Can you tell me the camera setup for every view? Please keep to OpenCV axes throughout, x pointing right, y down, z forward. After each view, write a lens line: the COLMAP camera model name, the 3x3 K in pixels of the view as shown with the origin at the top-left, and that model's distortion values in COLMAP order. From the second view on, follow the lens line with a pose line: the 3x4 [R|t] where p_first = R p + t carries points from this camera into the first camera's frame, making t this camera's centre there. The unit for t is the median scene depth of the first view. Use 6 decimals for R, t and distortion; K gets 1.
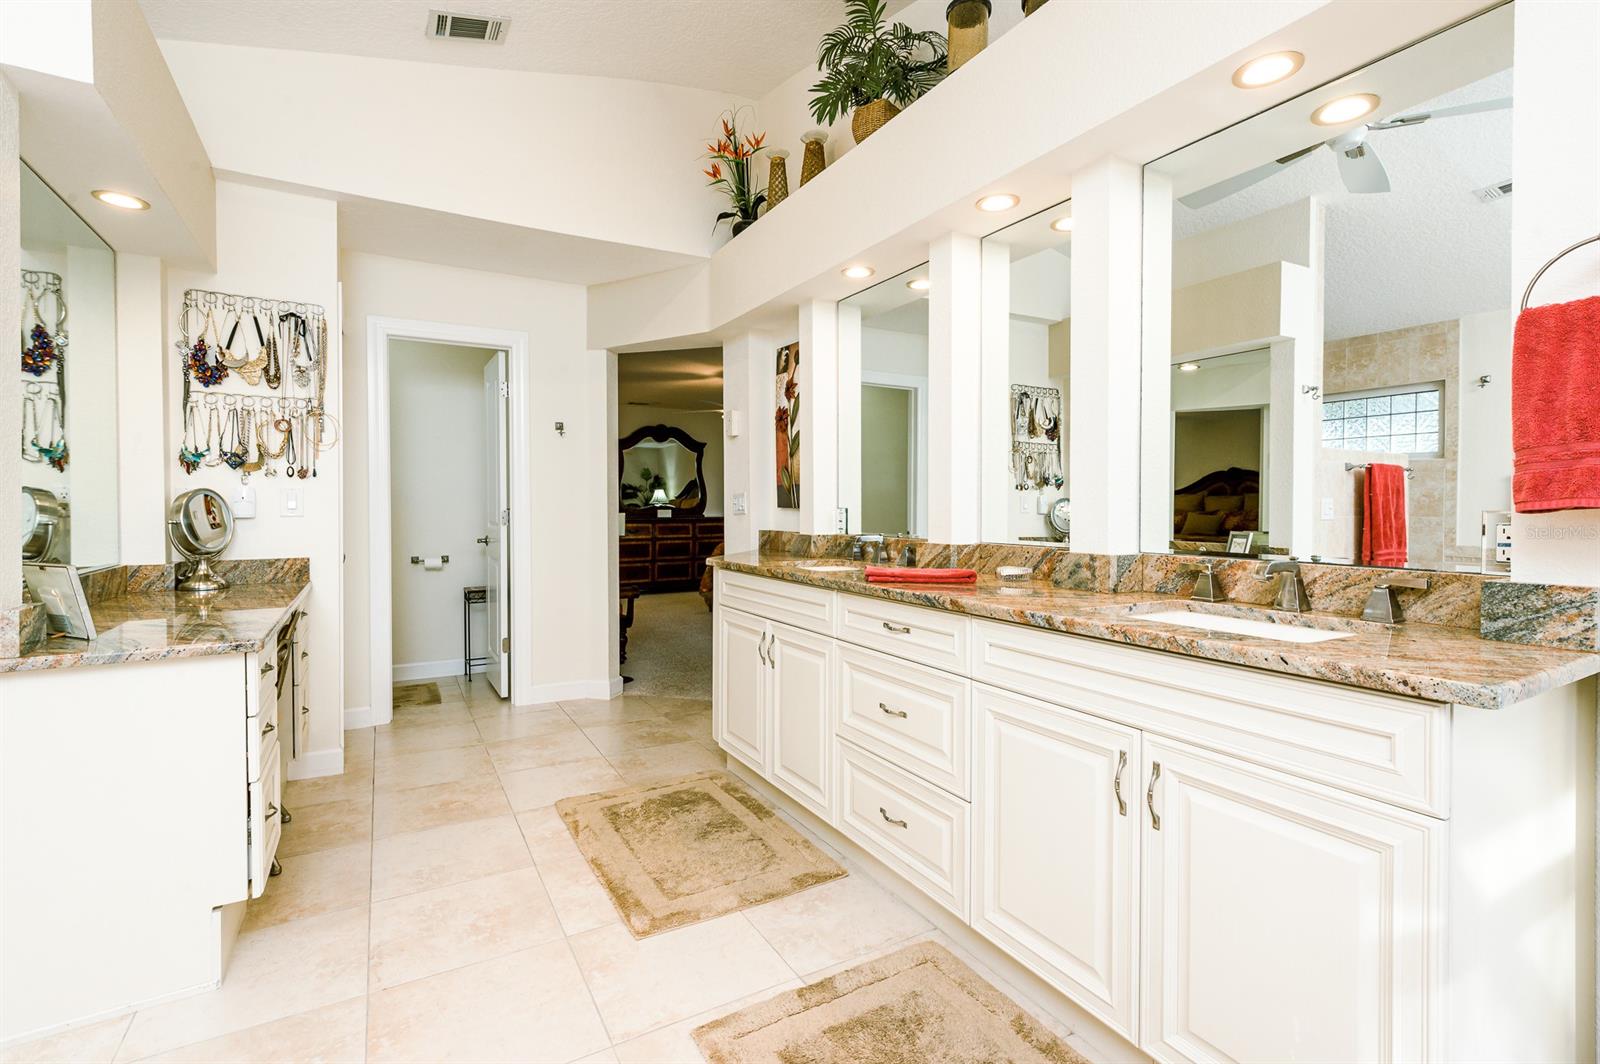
lens RADIAL K [[738.2, 0, 809.4], [0, 738.2, 515.8], [0, 0, 1]] dist [0.004401, 0.001184]
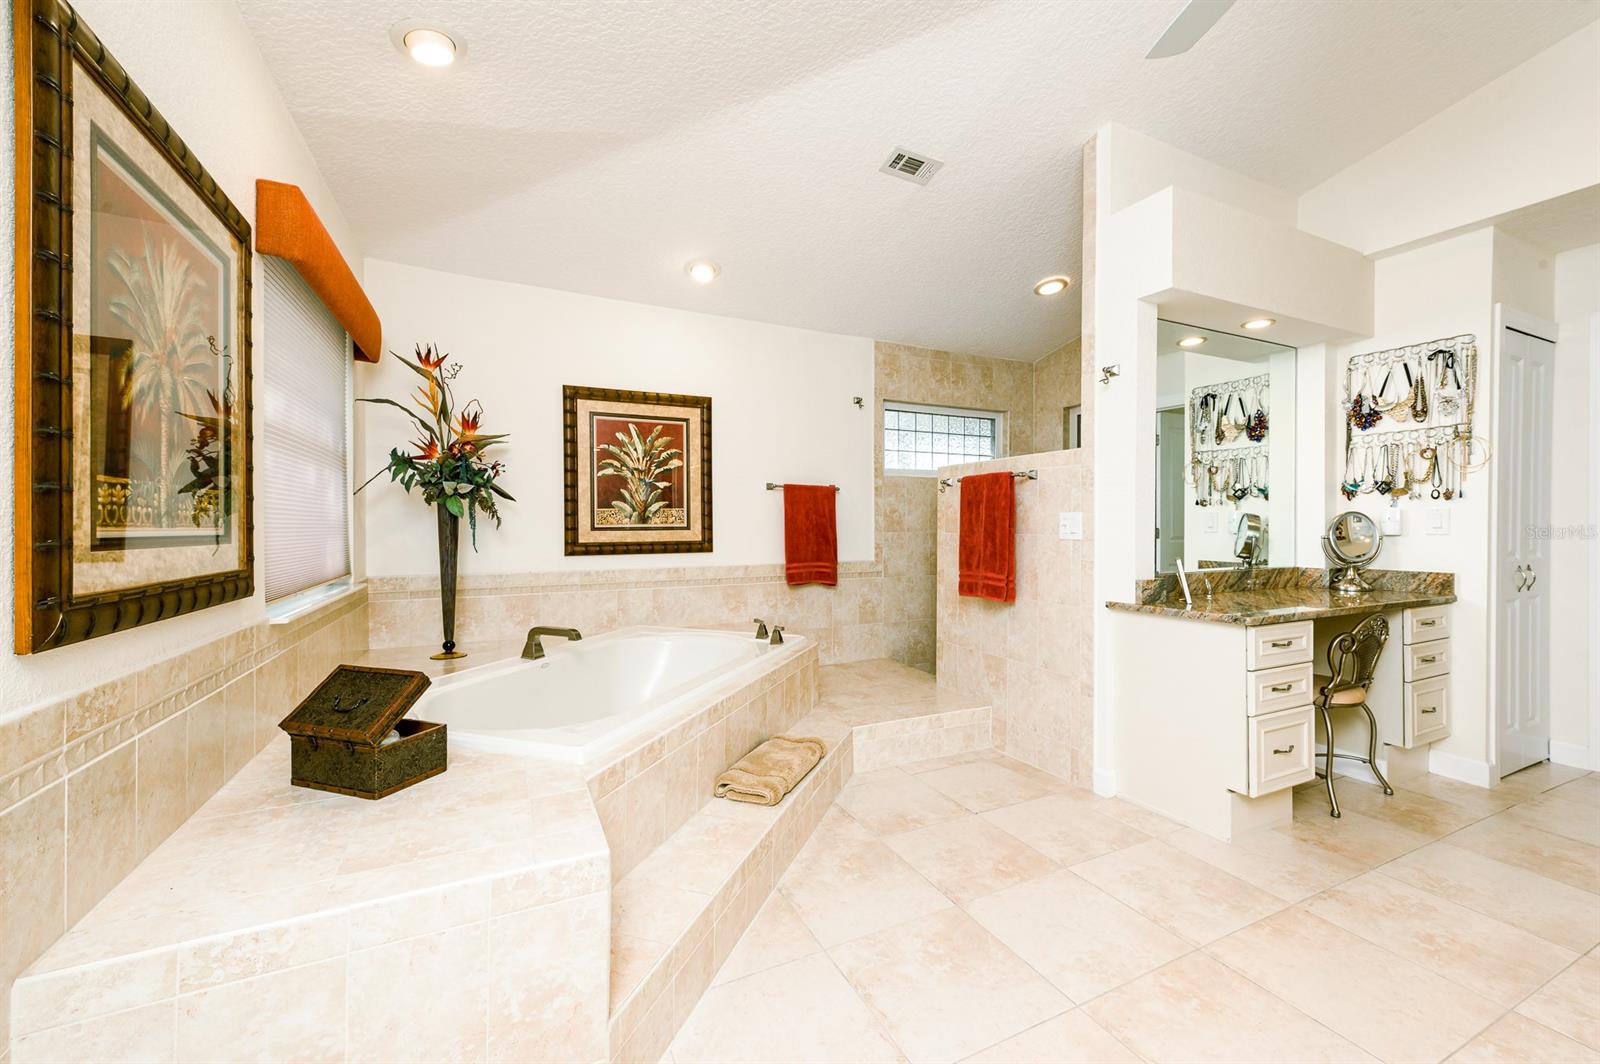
lens RADIAL K [[633.2, 0, 804.7], [0, 633.2, 531.4], [0, 0, 1]] dist [0.009965, -0.000356]
pose [[-0.084831, 0.004778, -0.996384, 0.337745], [-0.014370, 0.999879, 0.006018, 0.004112], [0.996292, 0.014829, -0.084752, 0.144750]]
